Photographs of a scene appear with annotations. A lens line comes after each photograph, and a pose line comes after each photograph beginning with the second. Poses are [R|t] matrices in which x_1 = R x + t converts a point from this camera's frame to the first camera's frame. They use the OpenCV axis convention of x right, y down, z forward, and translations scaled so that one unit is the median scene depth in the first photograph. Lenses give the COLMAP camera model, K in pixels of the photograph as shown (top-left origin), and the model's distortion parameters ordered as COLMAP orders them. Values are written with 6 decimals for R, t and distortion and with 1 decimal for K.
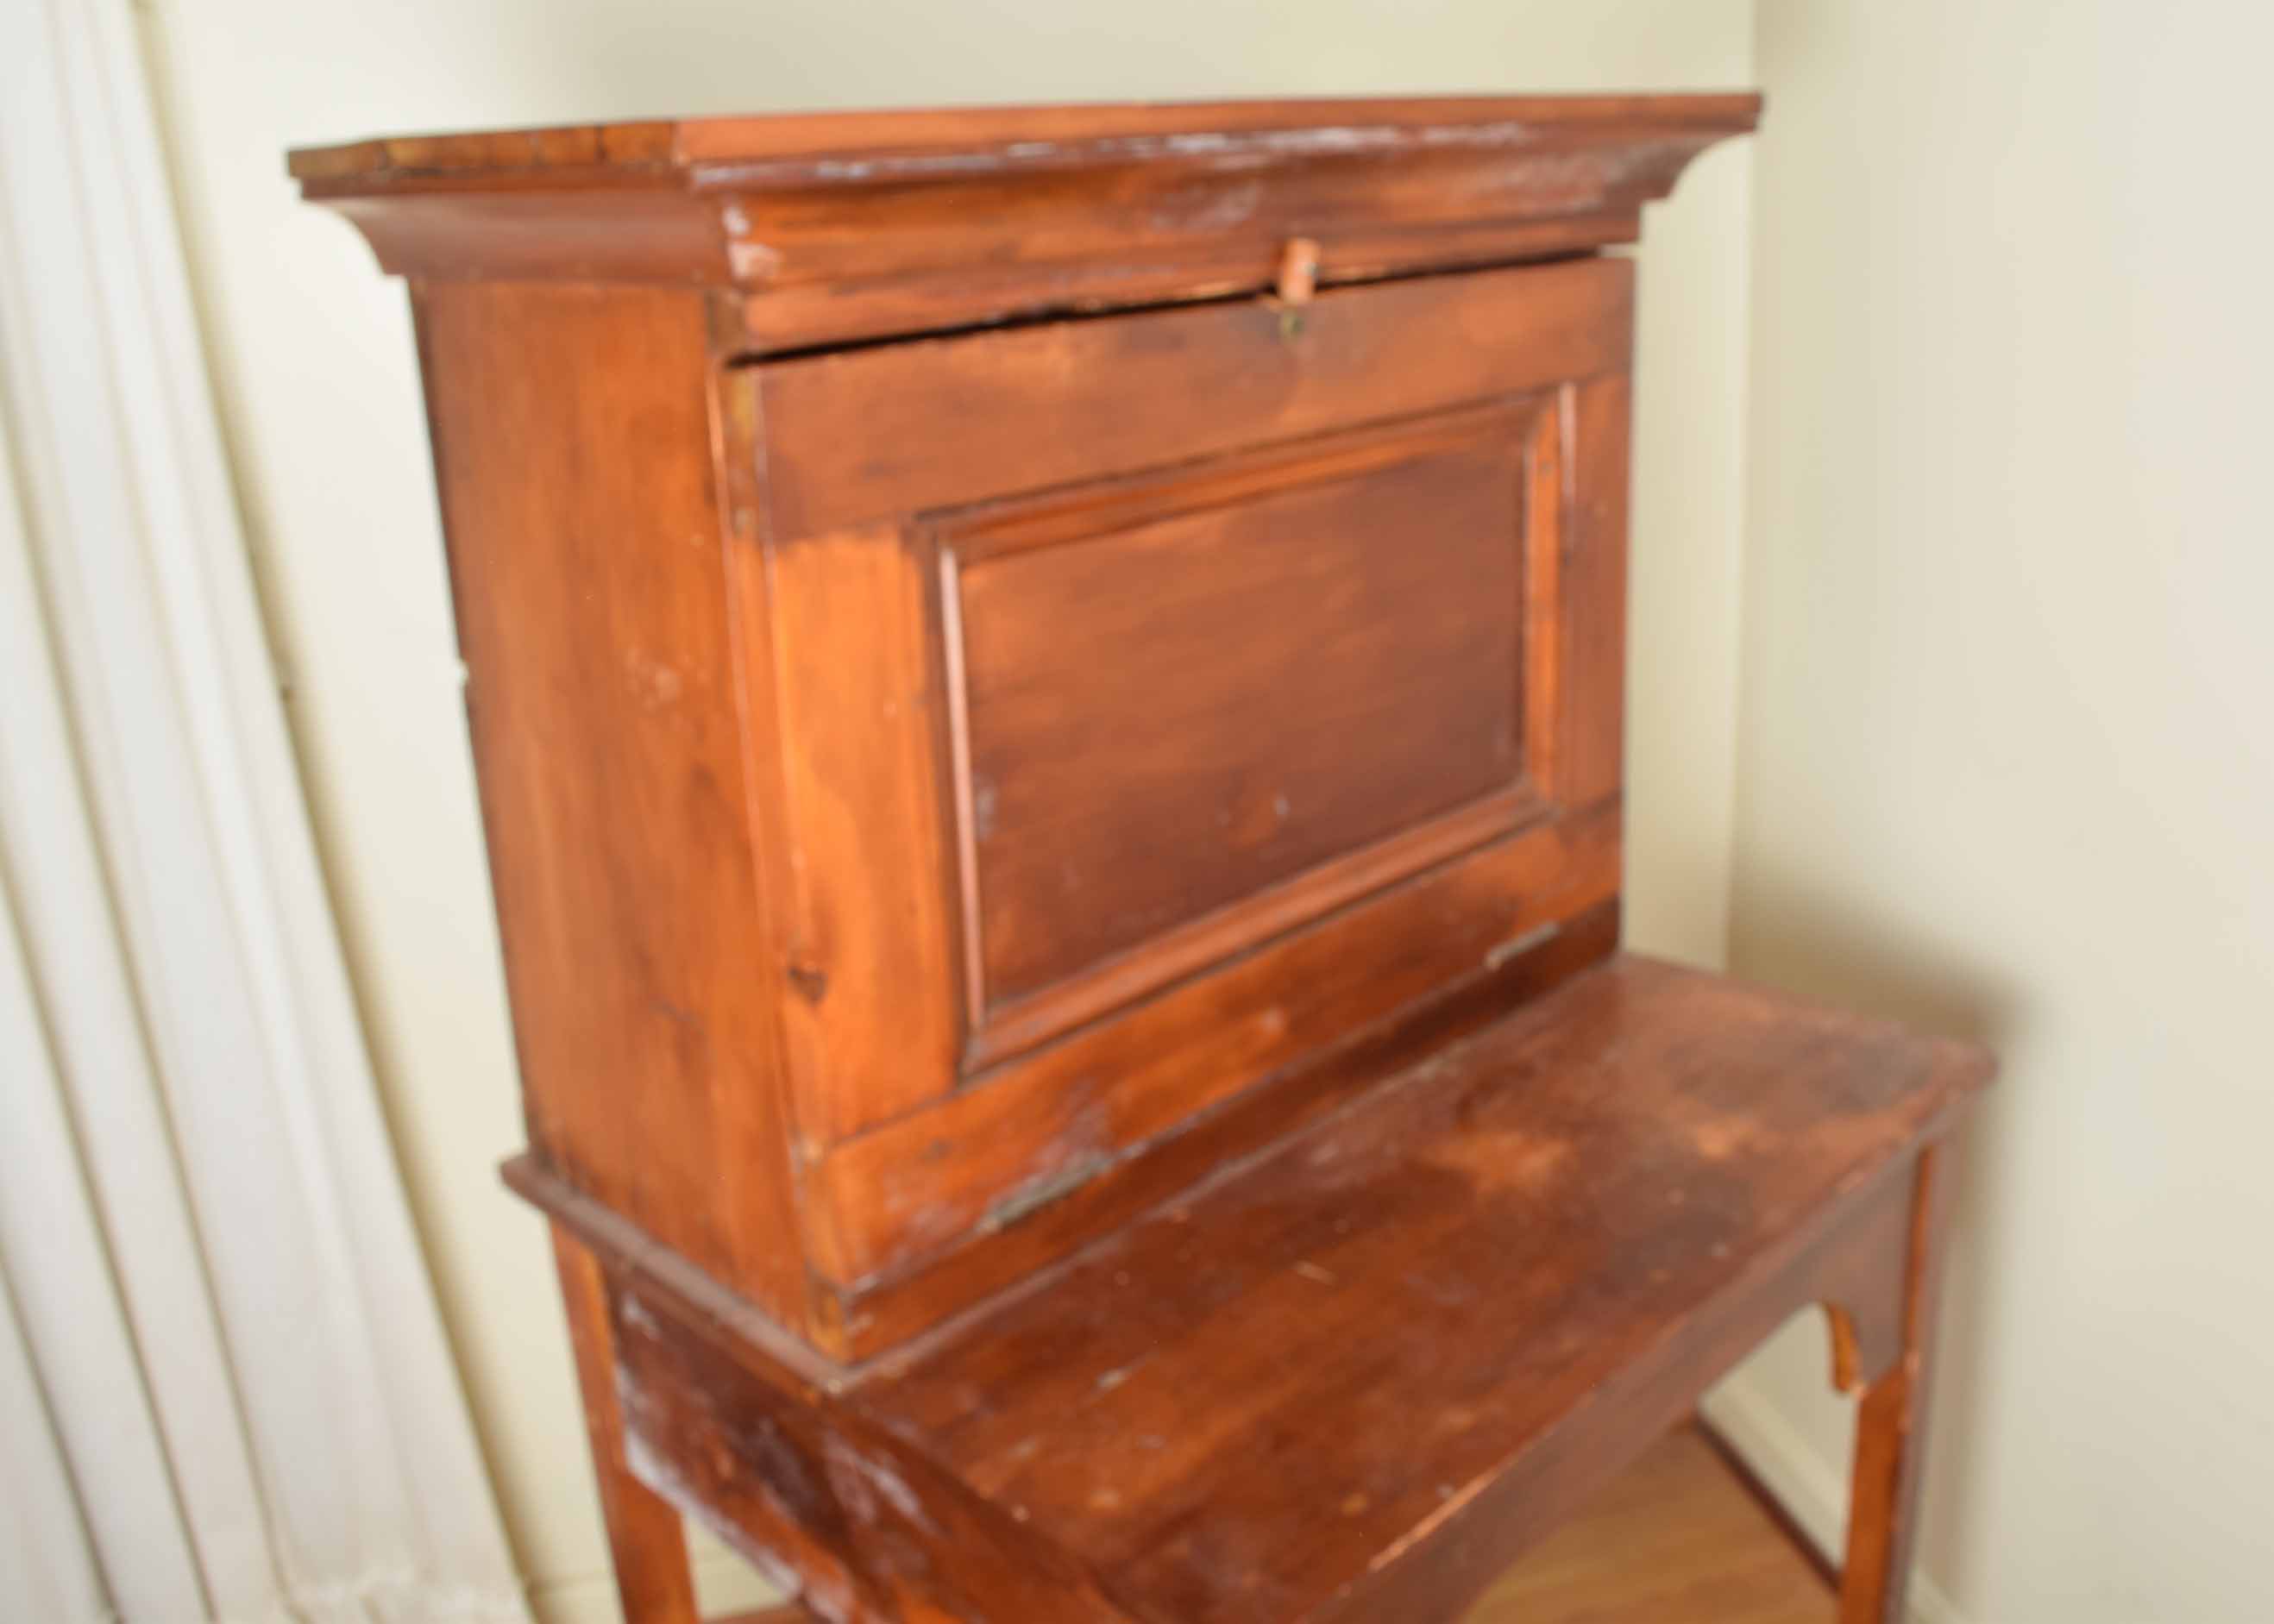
lens RADIAL K [[1946.1, 0, 1189.7], [0, 1946.1, 808.3], [0, 0, 1]] dist [-0.055737, 0.002445]
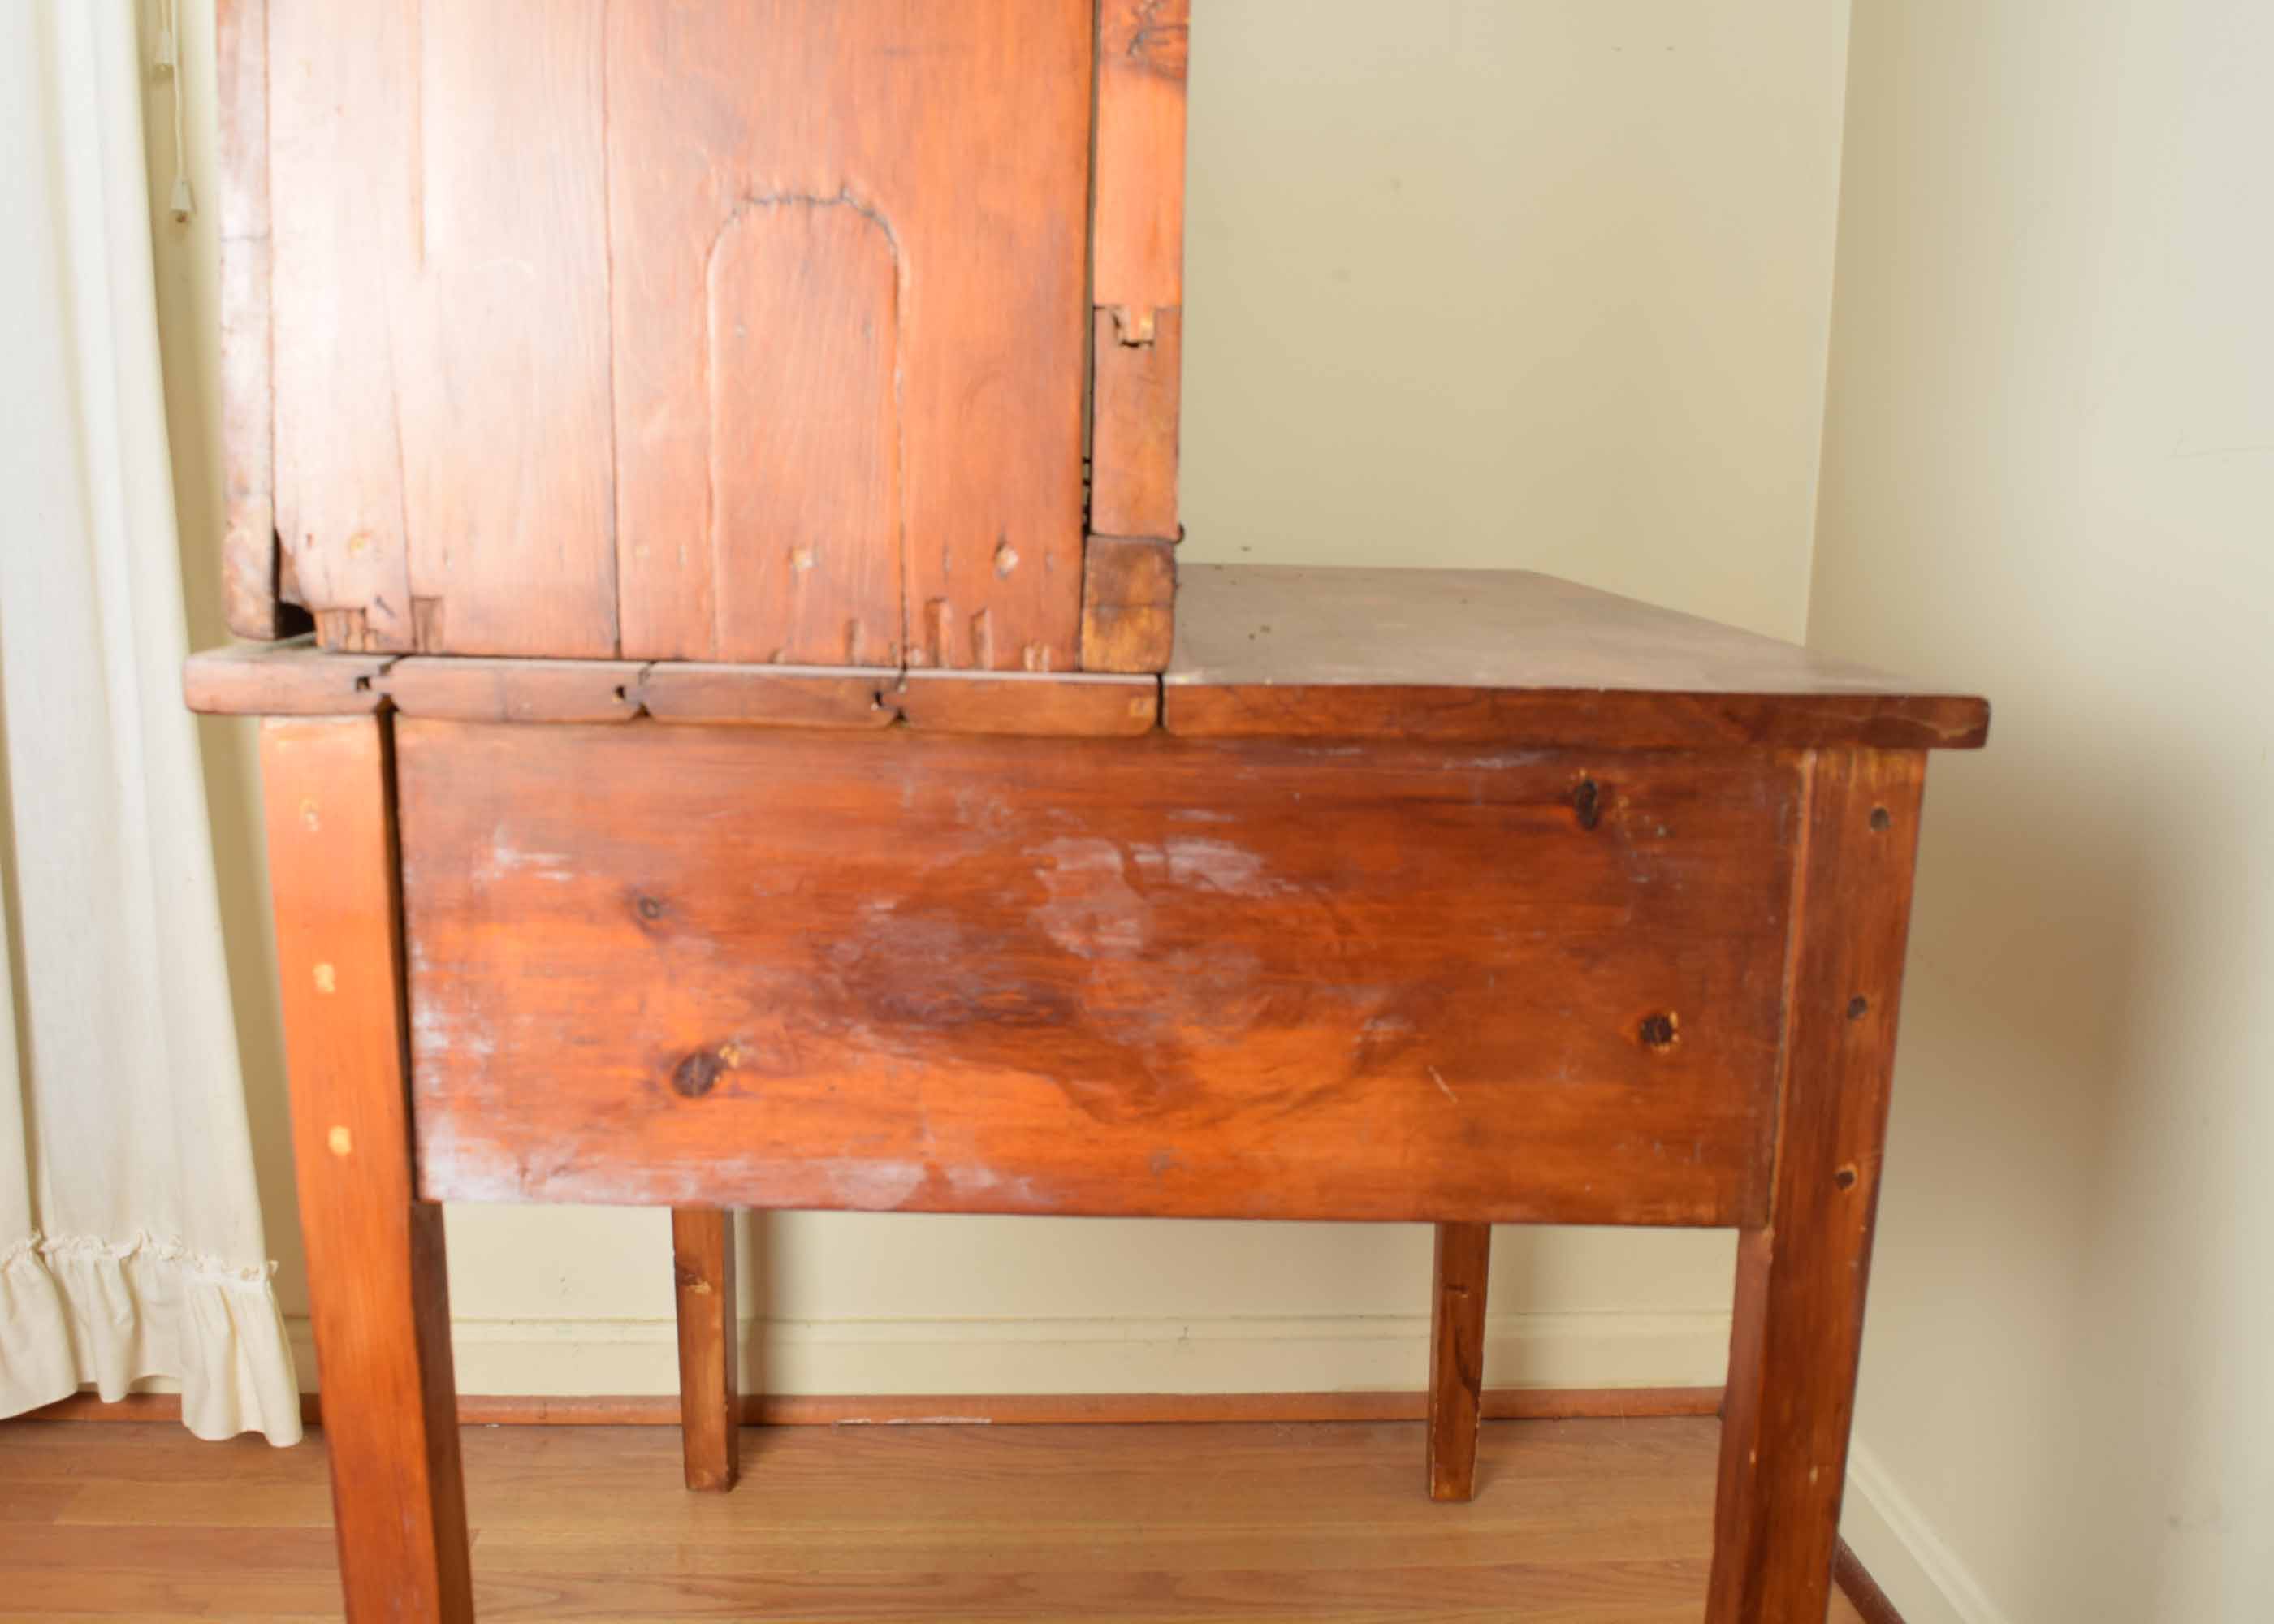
lens RADIAL K [[1965.1, 0, 1130.5], [0, 1965.1, 818.5], [0, 0, 1]] dist [-0.098150, 0.015619]
pose [[0.704171, -0.079388, 0.705578, -0.589619], [0.179727, 0.981297, -0.068957, 0.332156], [-0.686907, 0.175369, 0.705269, 0.443624]]
